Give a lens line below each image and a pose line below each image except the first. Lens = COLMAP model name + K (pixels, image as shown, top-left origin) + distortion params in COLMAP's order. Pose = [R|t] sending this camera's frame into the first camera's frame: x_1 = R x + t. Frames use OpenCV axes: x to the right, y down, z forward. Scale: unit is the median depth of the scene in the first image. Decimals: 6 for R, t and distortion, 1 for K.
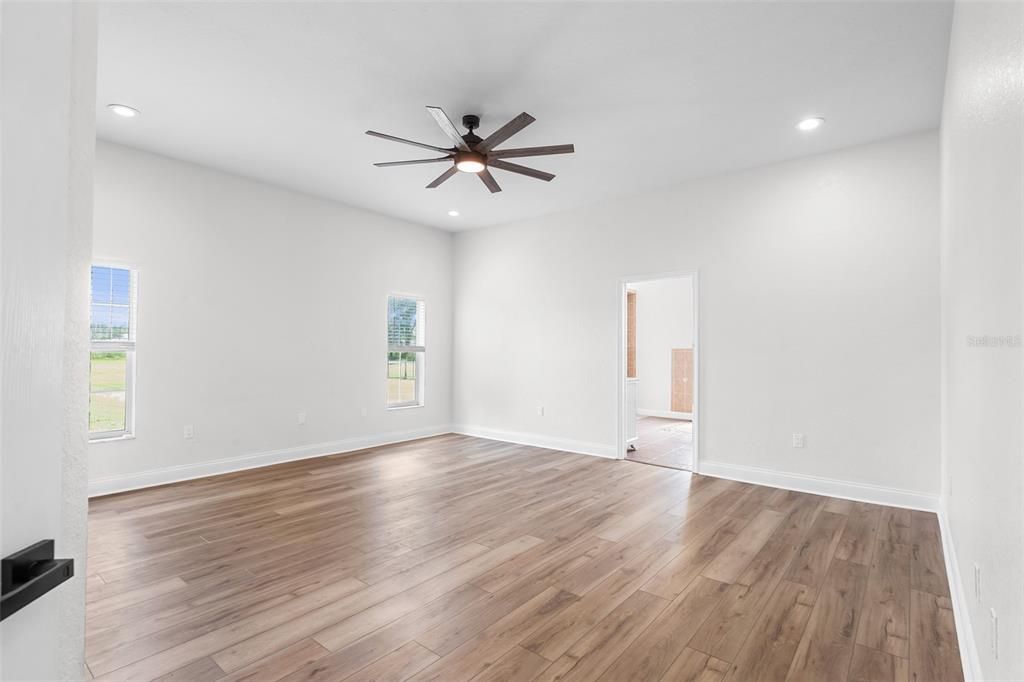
lens RADIAL K [[487.5, 0, 512.2], [0, 487.5, 353.4], [0, 0, 1]] dist [0.035910, -0.024169]
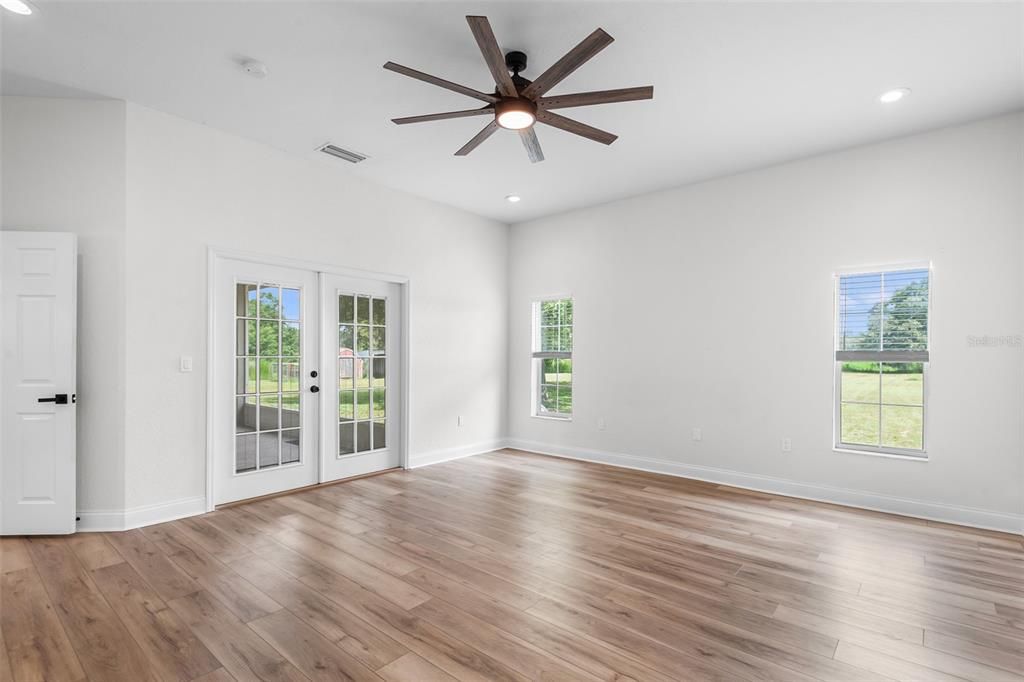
lens RADIAL K [[487.5, 0, 512.2], [0, 487.5, 353.4], [0, 0, 1]] dist [0.035910, -0.024169]
pose [[-0.025230, -0.017032, -0.999537, 0.729231], [-0.014739, 0.999753, -0.016664, 0.008388], [0.999573, 0.014312, -0.025475, 1.058766]]
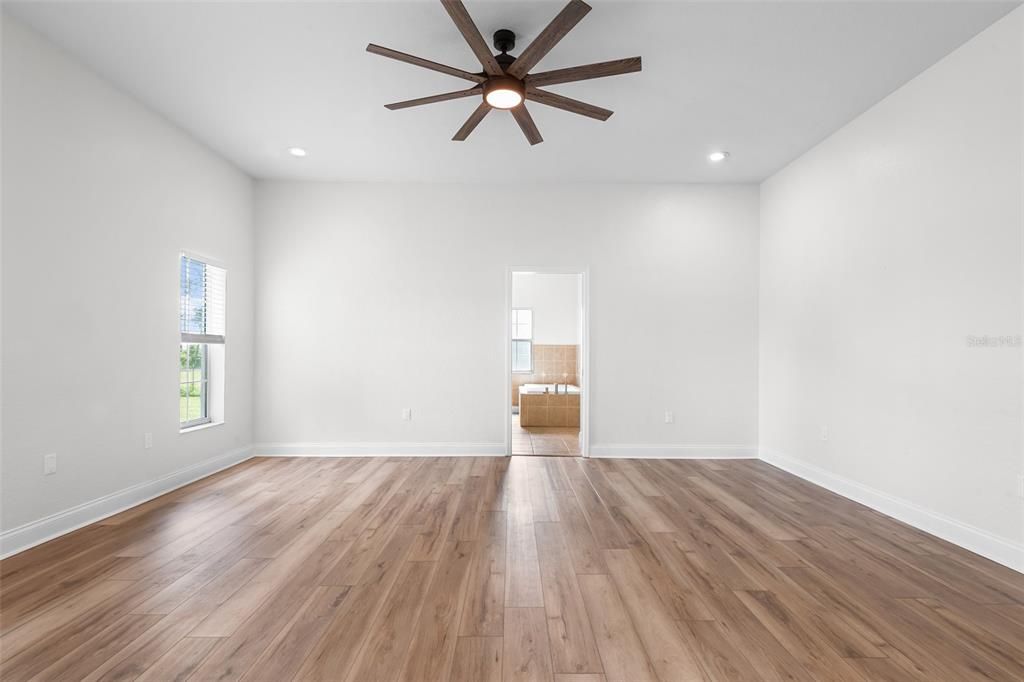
lens RADIAL K [[487.5, 0, 512.2], [0, 487.5, 353.4], [0, 0, 1]] dist [0.035910, -0.024169]
pose [[0.773000, -0.005459, 0.634383, -0.587901], [0.008209, 0.999965, -0.001397, 0.028670], [-0.634353, 0.006287, 0.773018, 0.409720]]
